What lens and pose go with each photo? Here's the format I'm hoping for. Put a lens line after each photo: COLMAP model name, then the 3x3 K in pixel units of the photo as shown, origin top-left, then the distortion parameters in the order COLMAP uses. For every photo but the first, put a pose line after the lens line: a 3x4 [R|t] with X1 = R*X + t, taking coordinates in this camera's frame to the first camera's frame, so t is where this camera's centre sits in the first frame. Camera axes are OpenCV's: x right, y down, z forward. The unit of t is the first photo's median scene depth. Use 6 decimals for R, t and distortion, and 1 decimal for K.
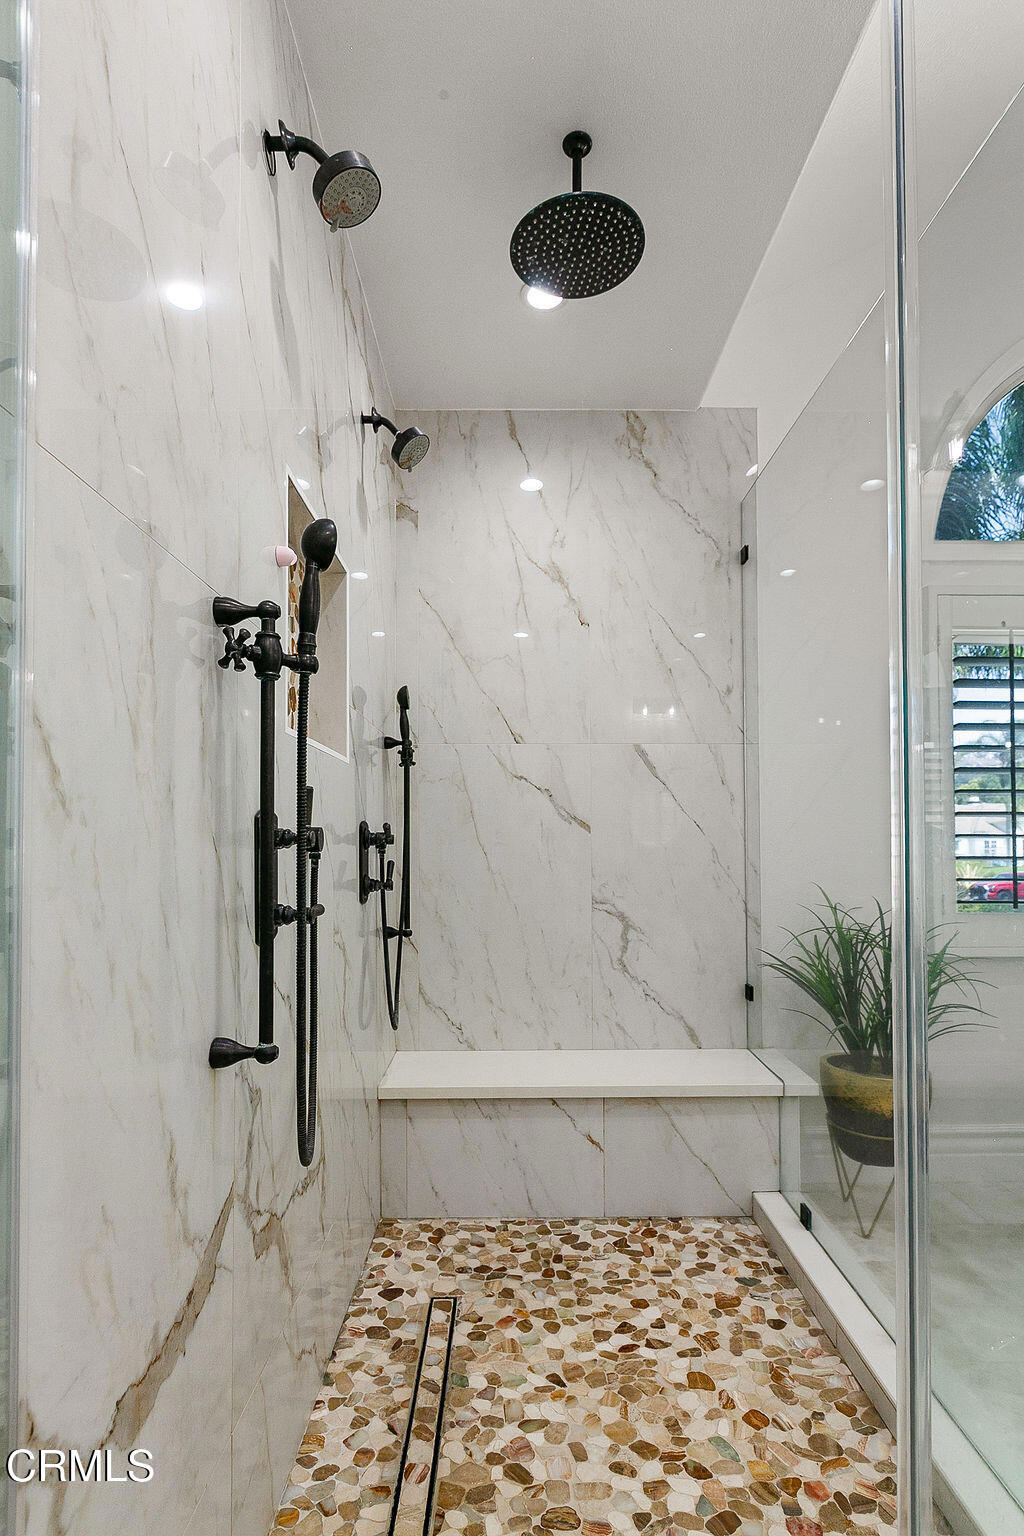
lens RADIAL K [[746.7, 0, 500.0], [0, 746.7, 822.8], [0, 0, 1]] dist [-0.000264, -0.001290]
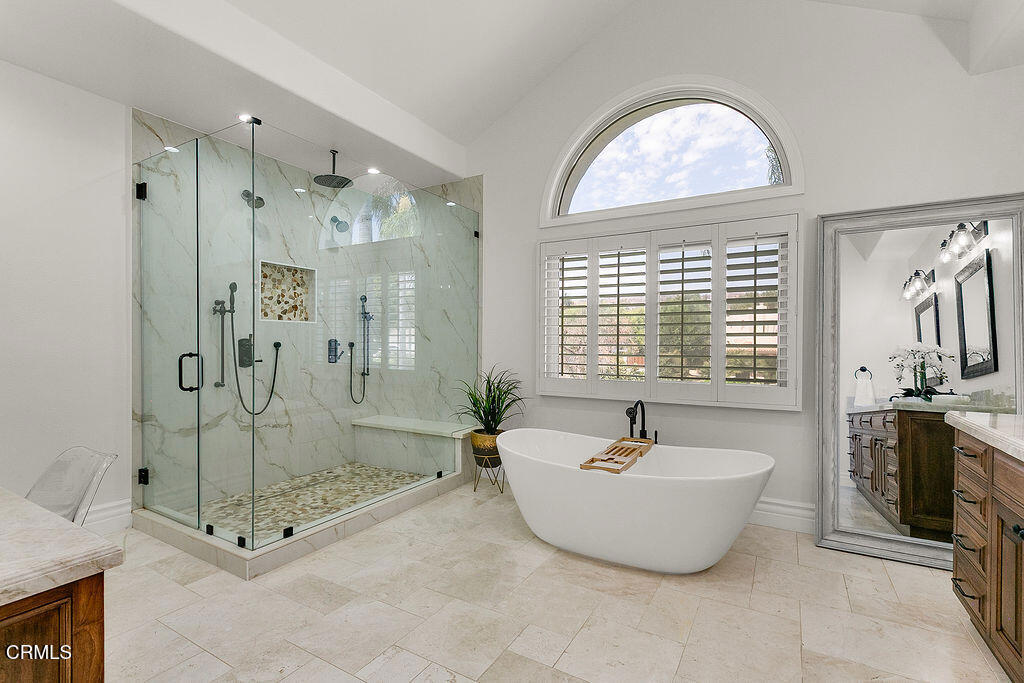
lens RADIAL K [[469.4, 0, 515.9], [0, 469.4, 344.6], [0, 0, 1]] dist [0.002595, 0.002233]
pose [[0.861164, 0.008076, -0.508263, 1.782173], [0.007025, 0.999589, 0.027785, -0.033801], [0.508279, -0.027498, 0.860754, -0.464240]]
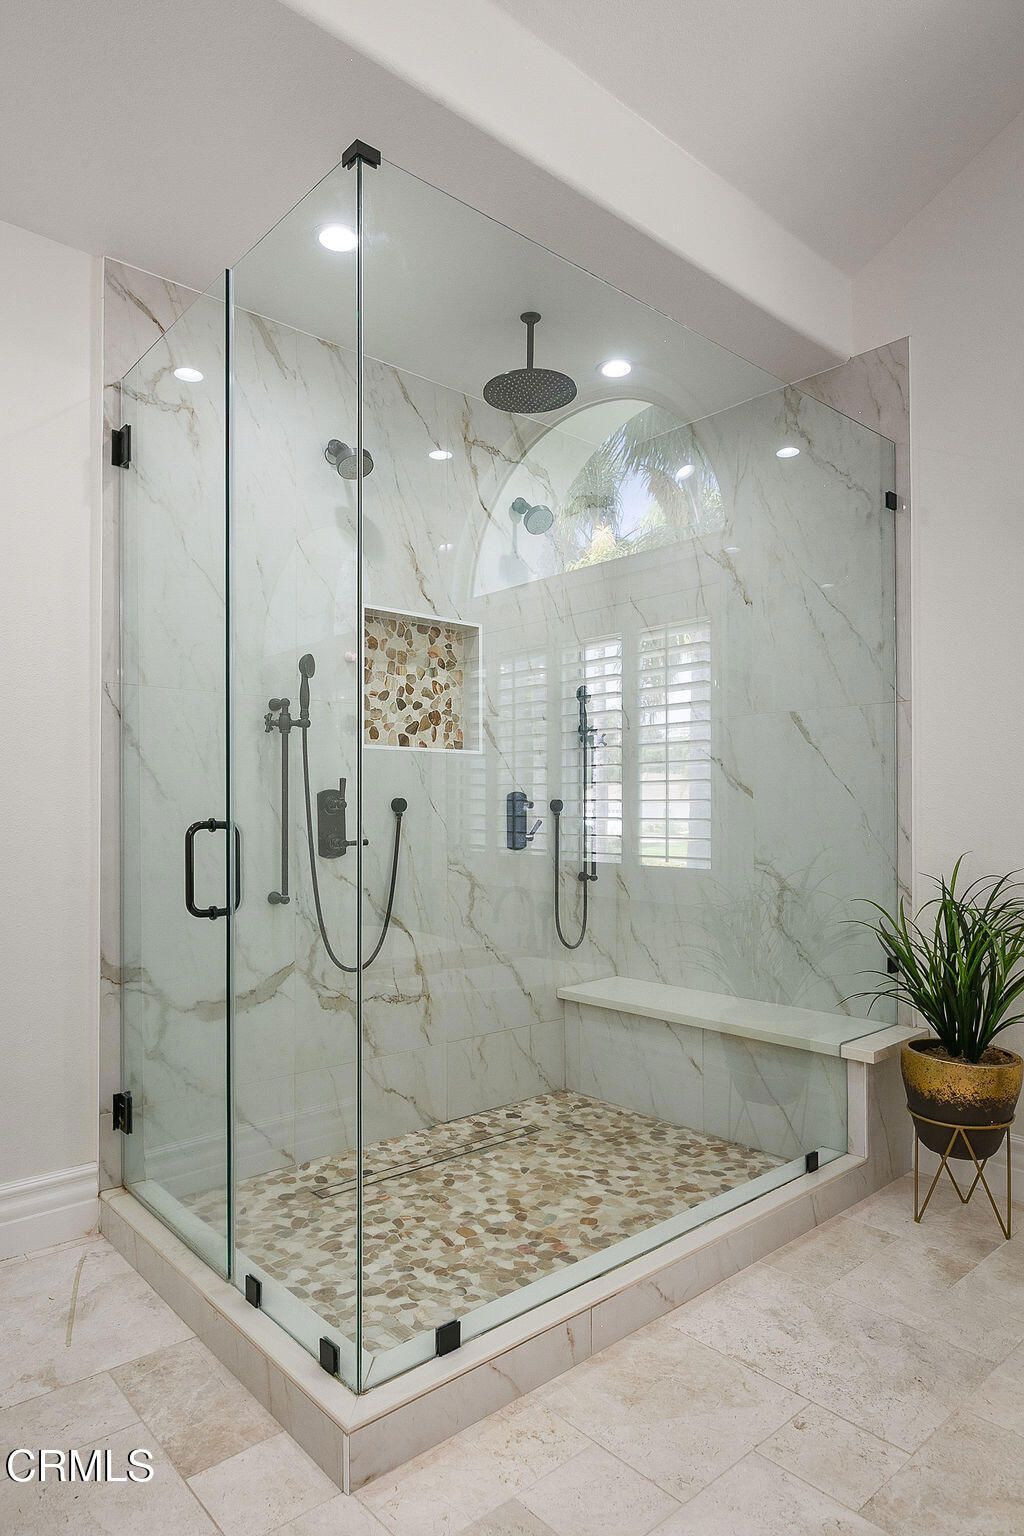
lens RADIAL K [[918.2, 0, 521.0], [0, 918.2, 800.8], [0, 0, 1]] dist [-0.005823, 0.001736]
pose [[0.664265, -0.006943, -0.747465, 1.234842], [0.018815, 0.999795, 0.007434, 0.001771], [0.747261, -0.019001, 0.664259, -0.171127]]
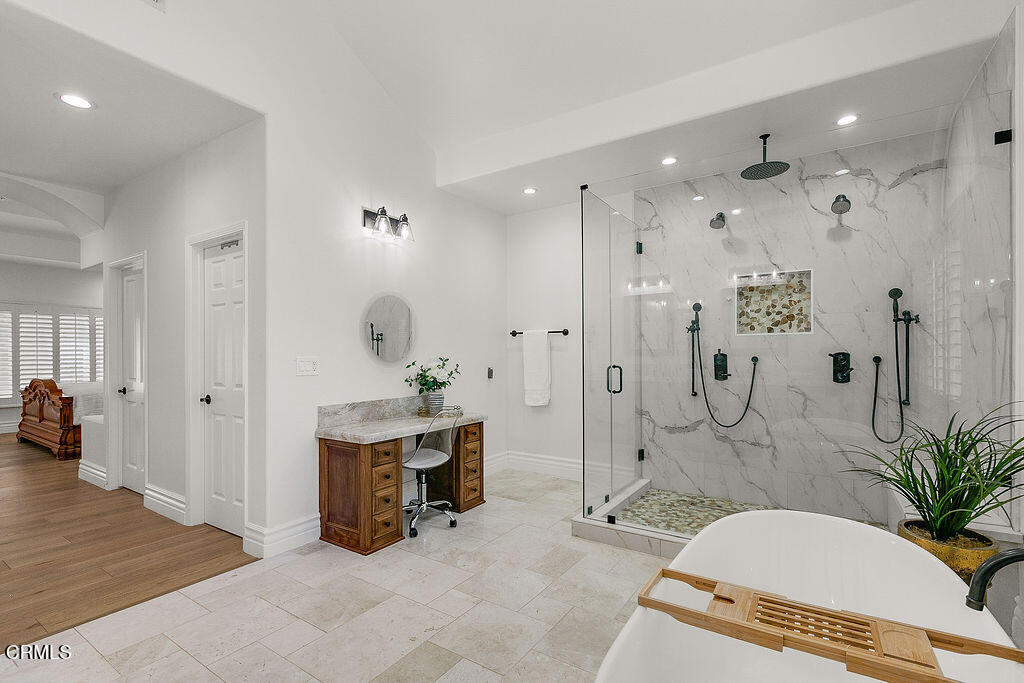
lens RADIAL K [[469.4, 0, 505.2], [0, 469.4, 351.7], [0, 0, 1]] dist [0.002595, 0.002233]
pose [[-0.562585, -0.002866, -0.826734, 2.059330], [0.024654, 0.999491, -0.020241, -0.000243], [0.826371, -0.031770, -0.562228, 1.050706]]
